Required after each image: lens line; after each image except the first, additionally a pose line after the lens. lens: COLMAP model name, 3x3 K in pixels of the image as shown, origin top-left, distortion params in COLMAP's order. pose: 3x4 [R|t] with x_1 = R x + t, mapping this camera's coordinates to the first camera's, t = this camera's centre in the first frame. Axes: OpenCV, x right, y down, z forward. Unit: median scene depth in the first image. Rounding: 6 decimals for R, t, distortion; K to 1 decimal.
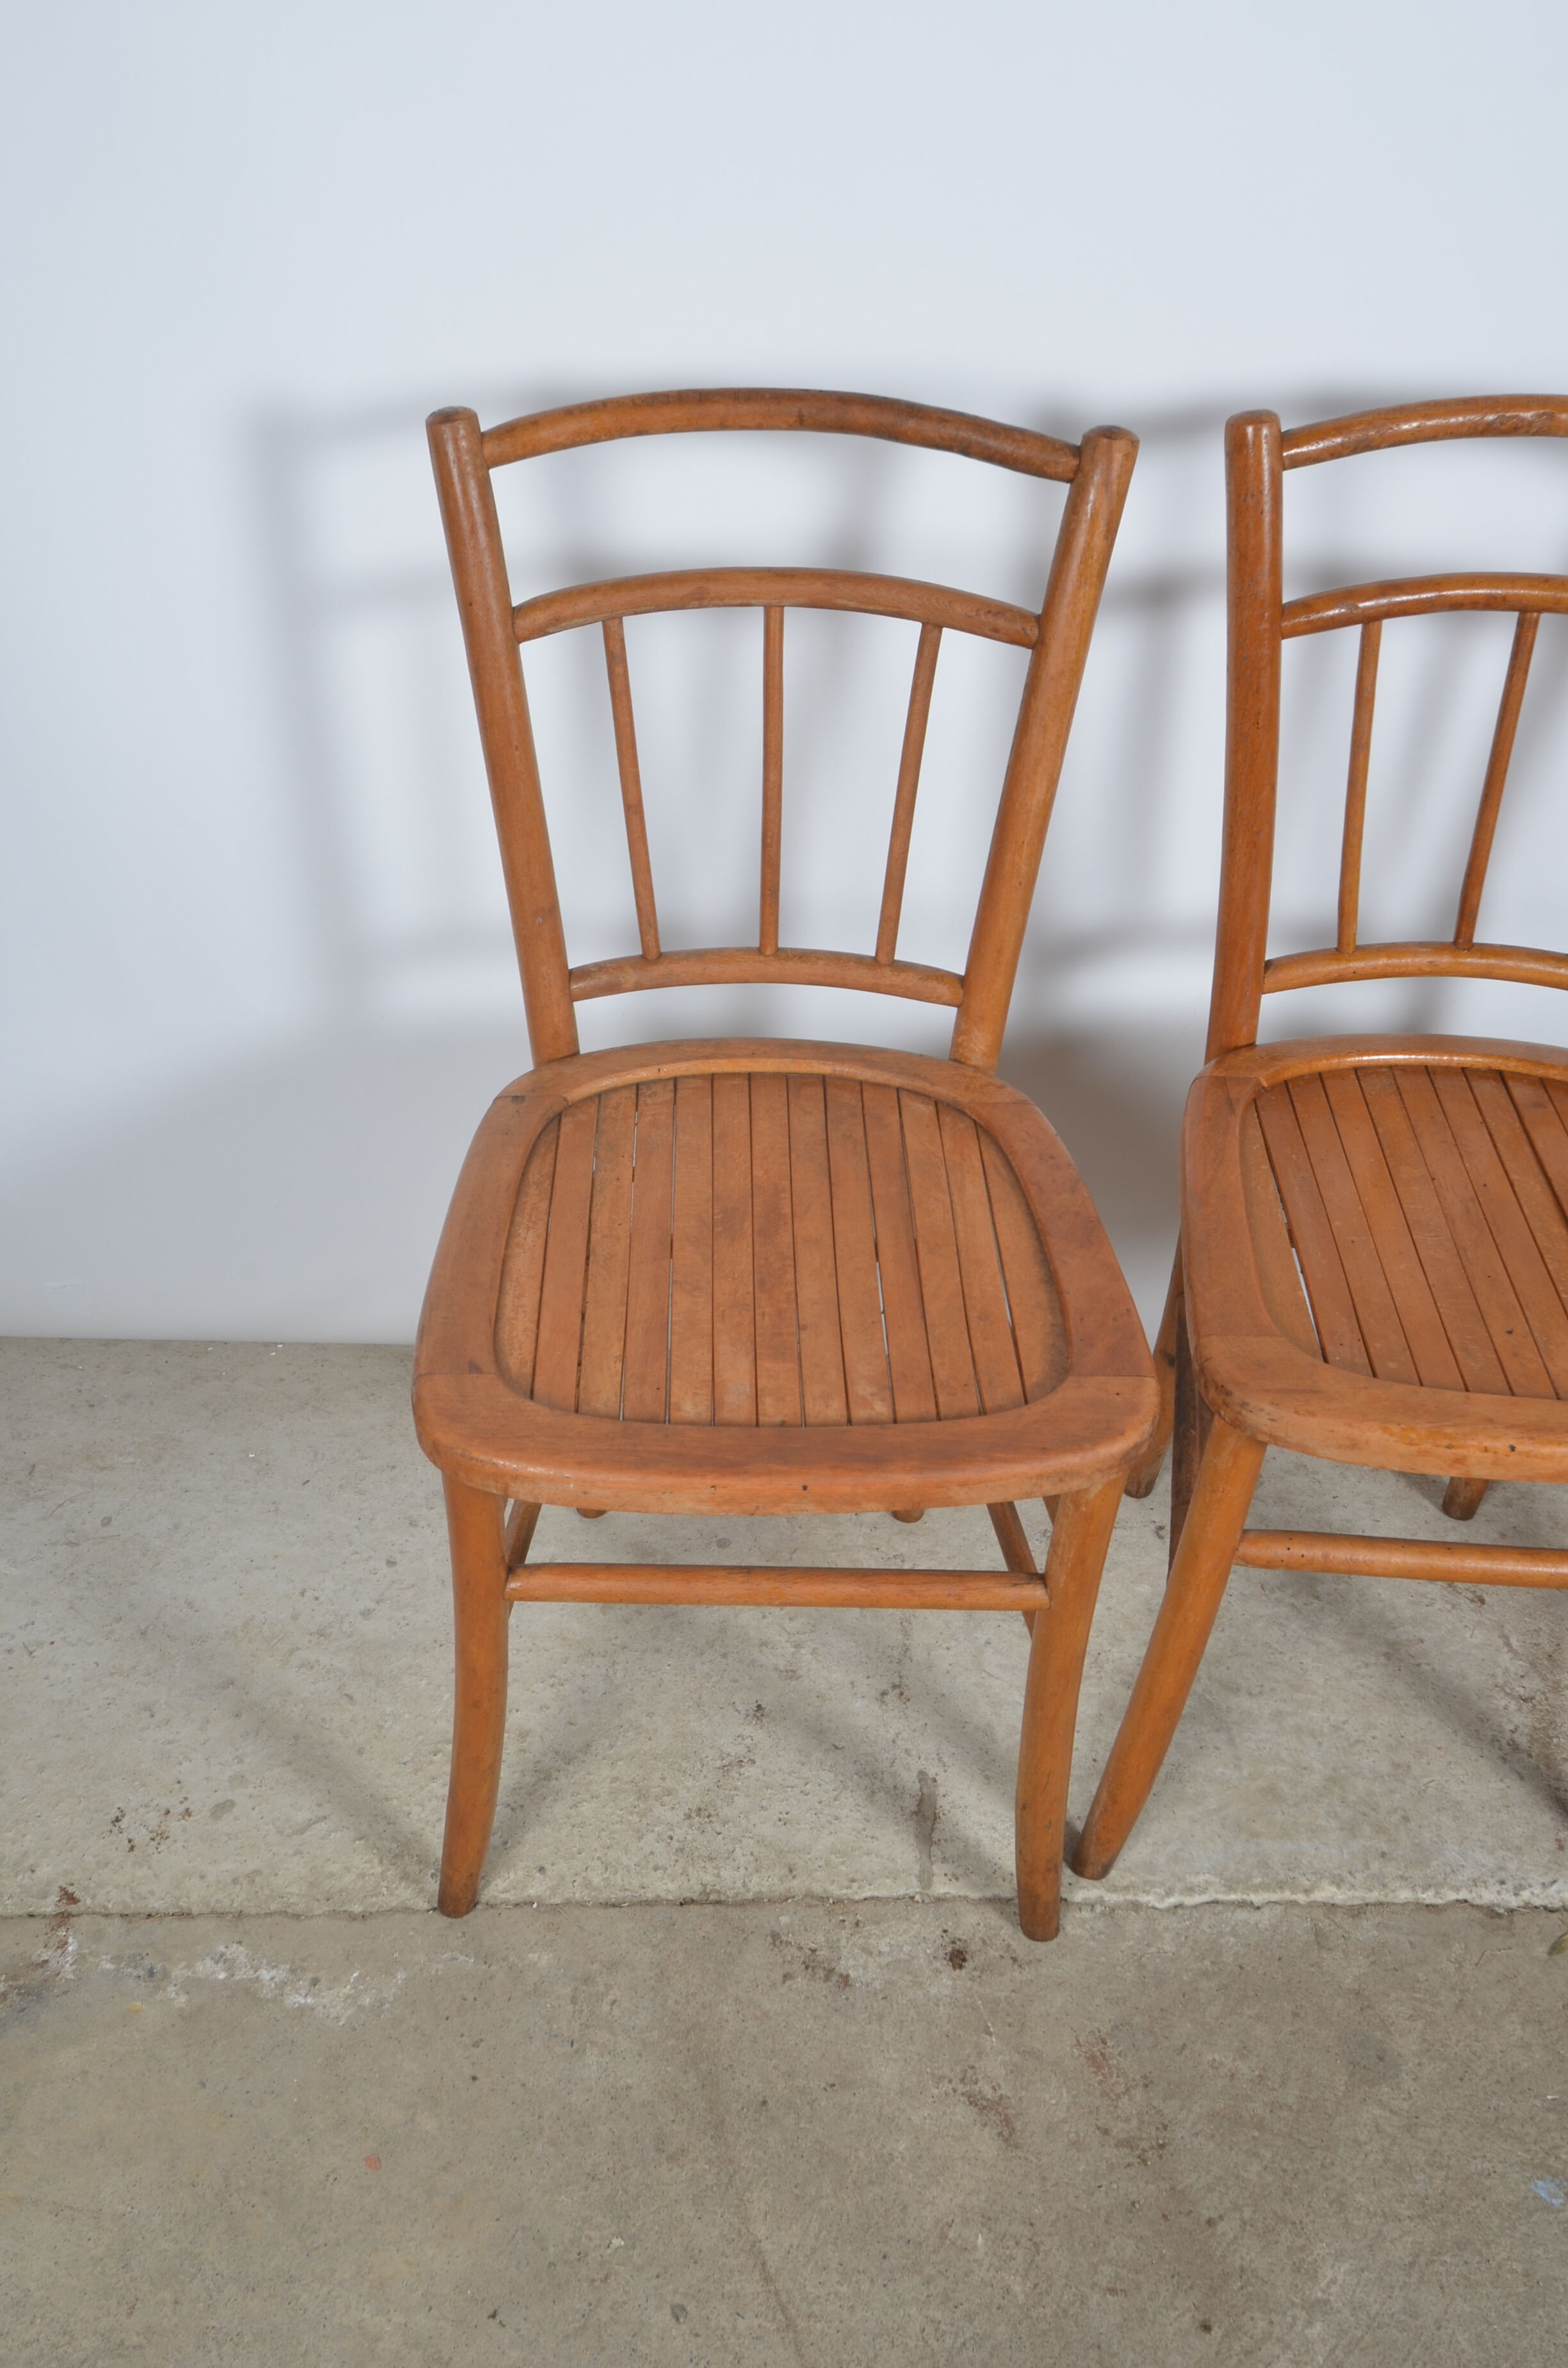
lens RADIAL K [[2109.1, 0, 734.8], [0, 2109.1, 1213.5], [0, 0, 1]] dist [0.061242, -0.066622]
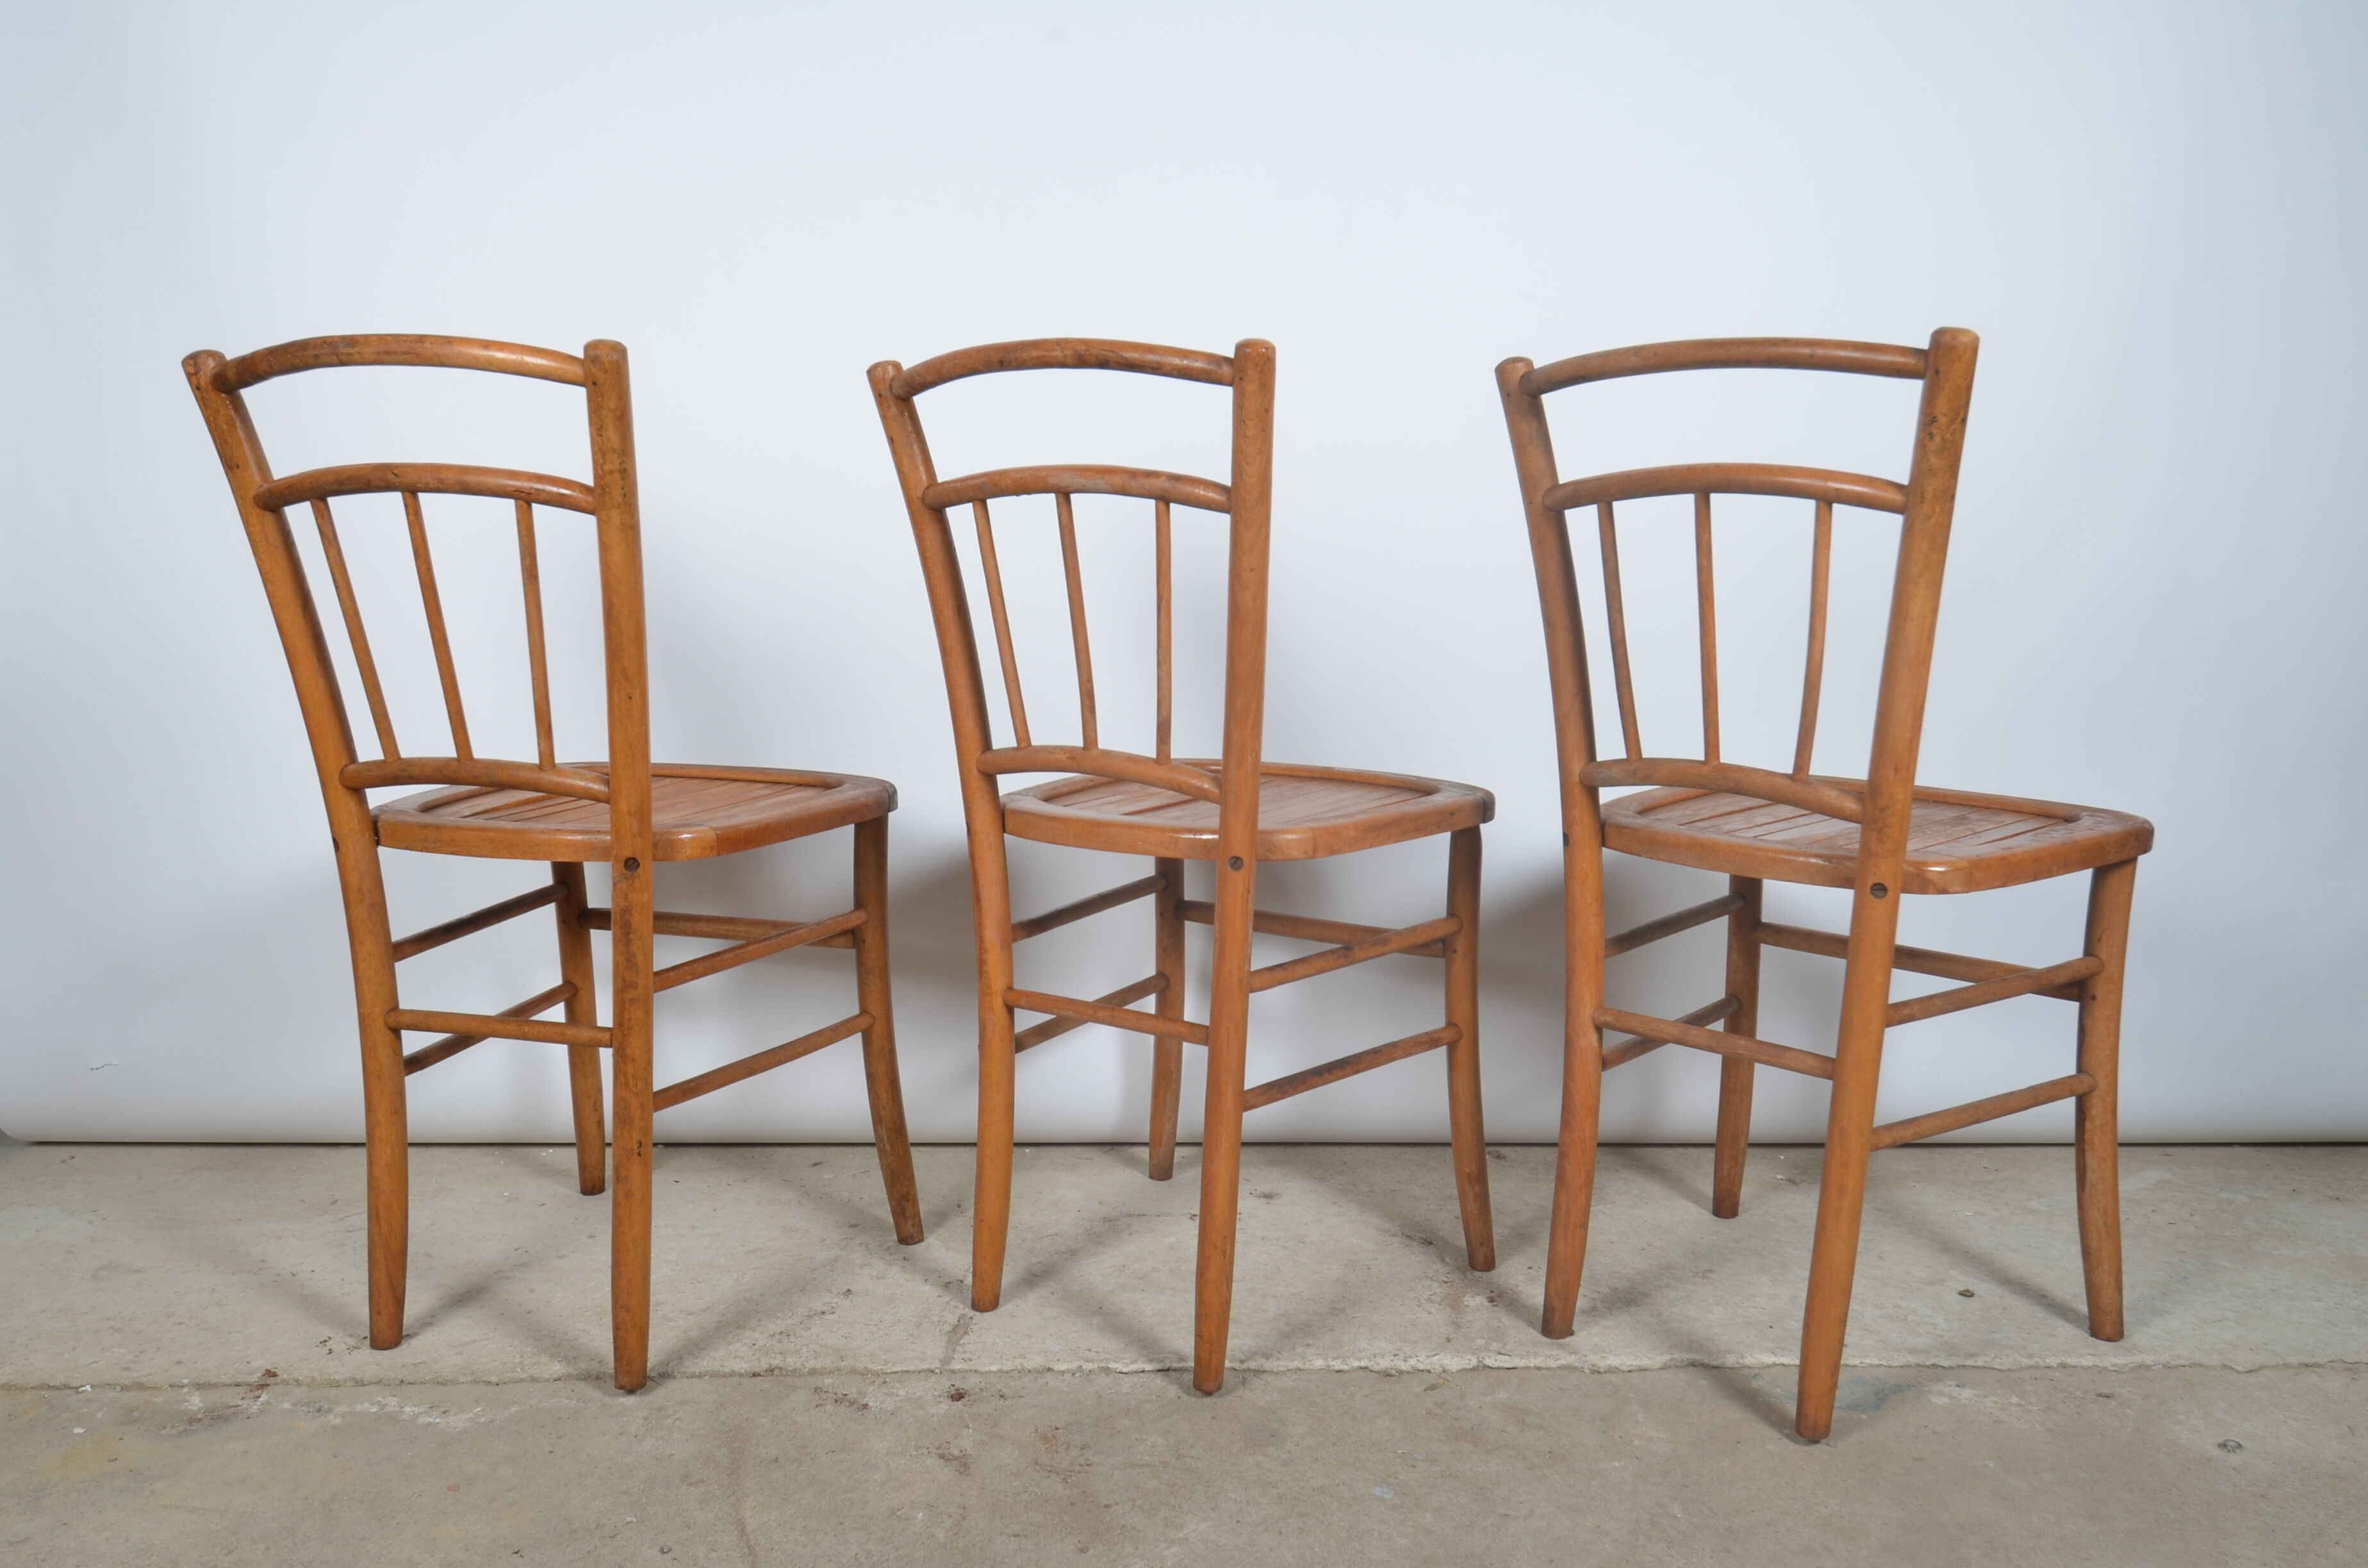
lens RADIAL K [[1873.1, 0, 1213.6], [0, 1873.1, 837.3], [0, 0, 1]] dist [0.062031, -0.067698]
pose [[0.999720, -0.022044, -0.008650, 0.277153], [0.015359, 0.881632, -0.471687, 0.593449], [0.018025, 0.471422, 0.881724, -0.153967]]
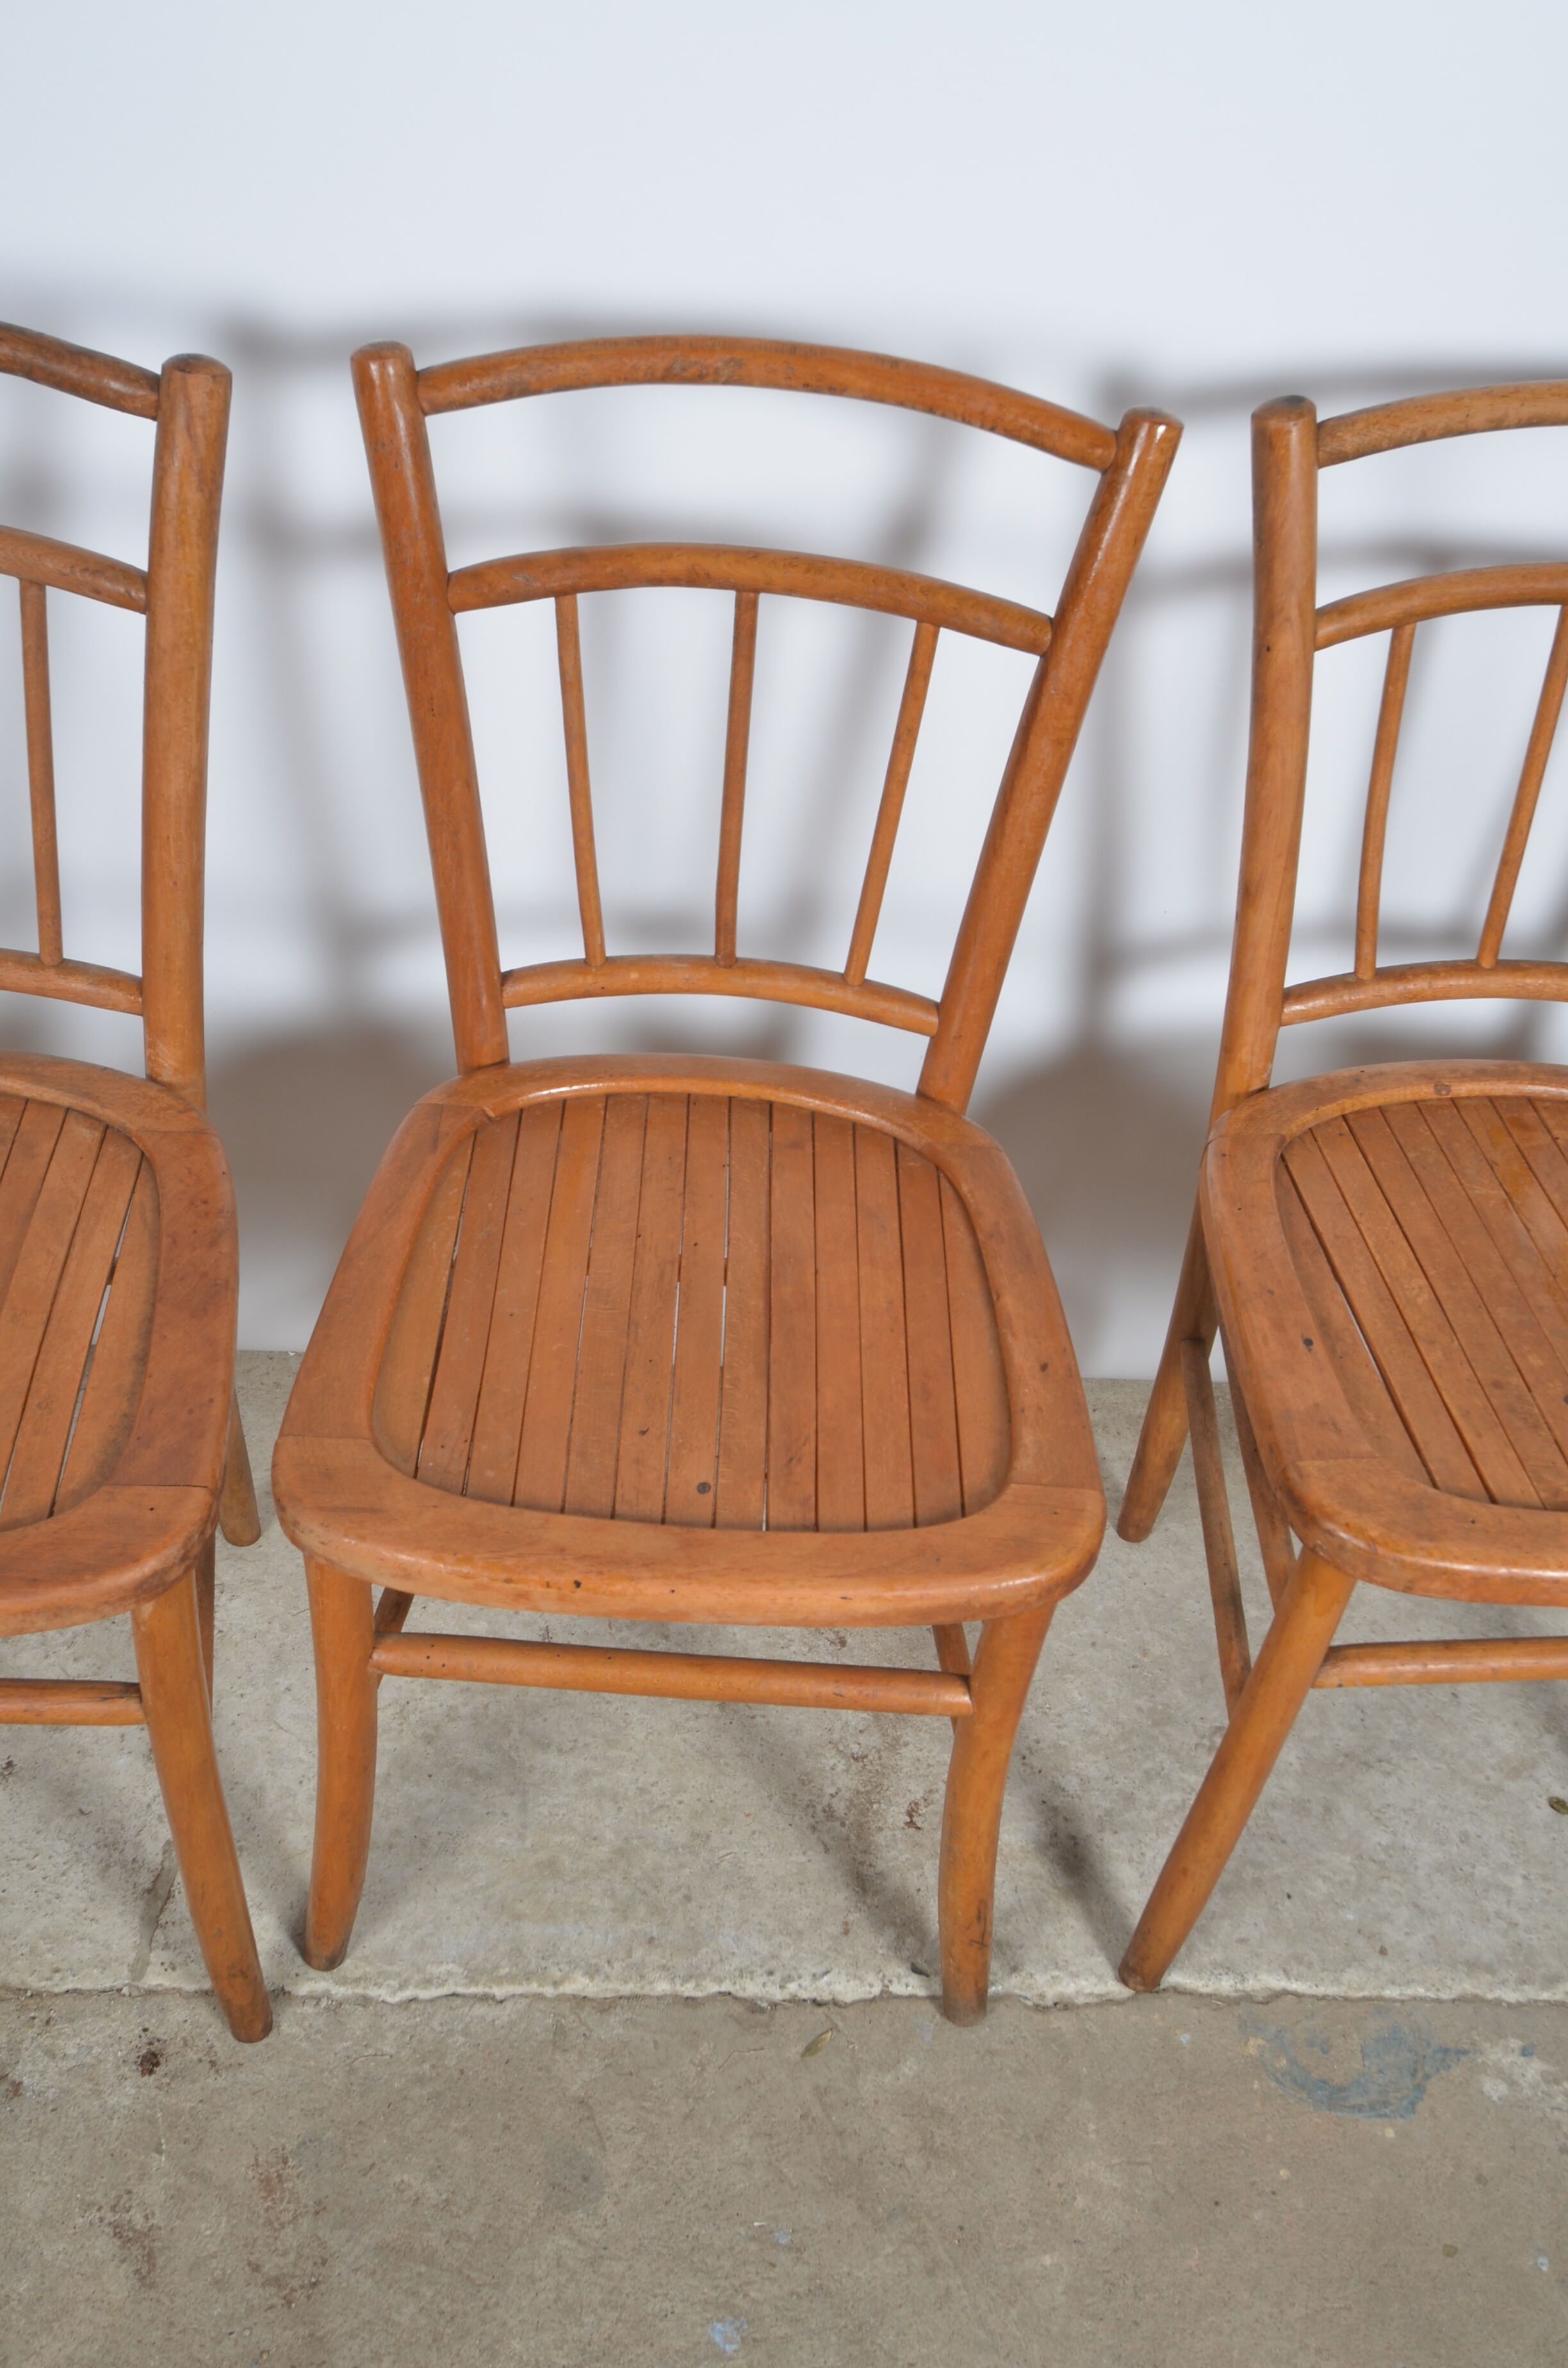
lens RADIAL K [[2109.1, 0, 734.8], [0, 2109.1, 1213.5], [0, 0, 1]] dist [0.061242, -0.066622]
pose [[0.999229, 0.022982, 0.031818, 0.319417], [-0.025396, 0.996656, 0.077663, -0.089286], [-0.029927, -0.078411, 0.996472, 0.111871]]
